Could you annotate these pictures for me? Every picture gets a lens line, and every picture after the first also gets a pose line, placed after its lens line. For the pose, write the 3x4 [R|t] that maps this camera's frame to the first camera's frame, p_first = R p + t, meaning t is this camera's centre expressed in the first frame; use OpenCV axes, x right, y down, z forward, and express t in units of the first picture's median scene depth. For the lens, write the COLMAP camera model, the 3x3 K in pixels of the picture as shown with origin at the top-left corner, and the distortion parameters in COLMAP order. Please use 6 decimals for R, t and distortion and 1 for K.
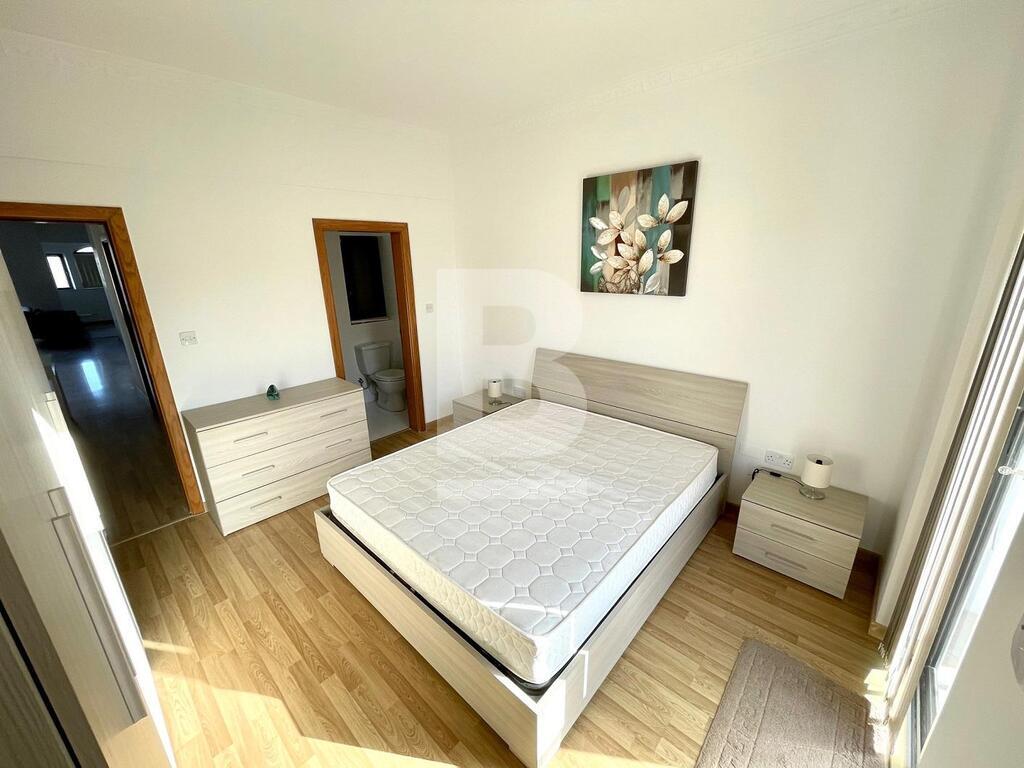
lens RADIAL K [[410.5, 0, 512.0], [0, 410.5, 384.0], [0, 0, 1]] dist [0.001060, 0.000036]
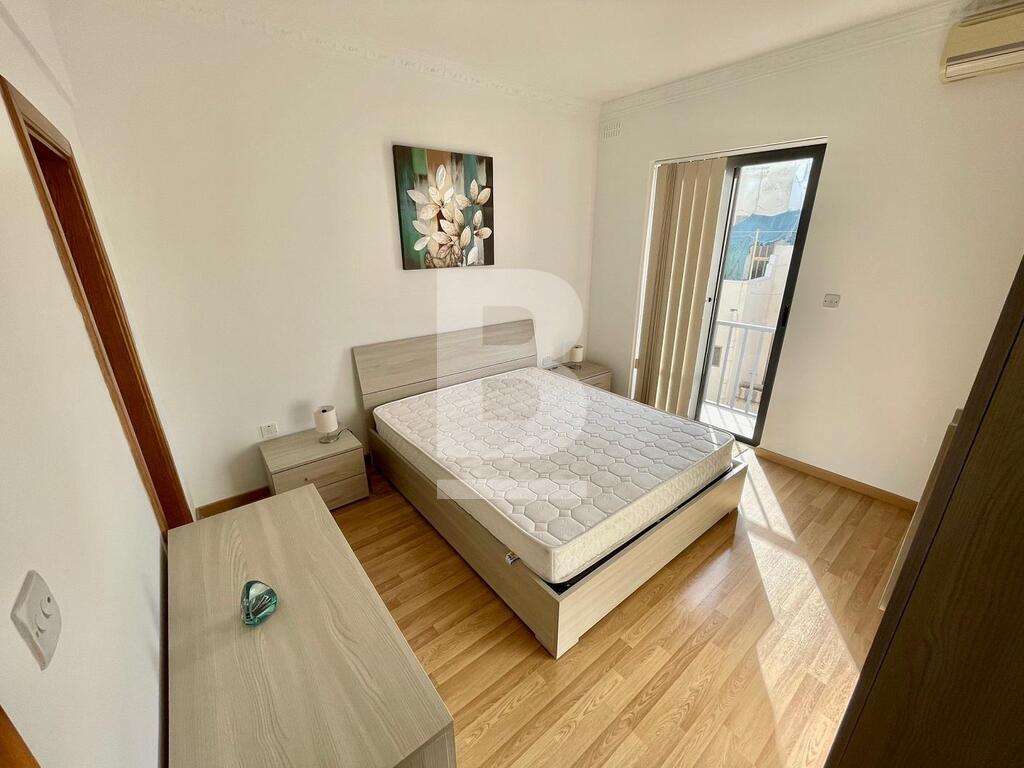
lens RADIAL K [[410.5, 0, 512.0], [0, 410.5, 384.0], [0, 0, 1]] dist [0.001060, 0.000036]
pose [[0.158622, -0.317332, 0.934954, -0.847149], [0.298087, 0.918147, 0.261055, -0.181202], [-0.941267, 0.237288, 0.240231, 0.695926]]
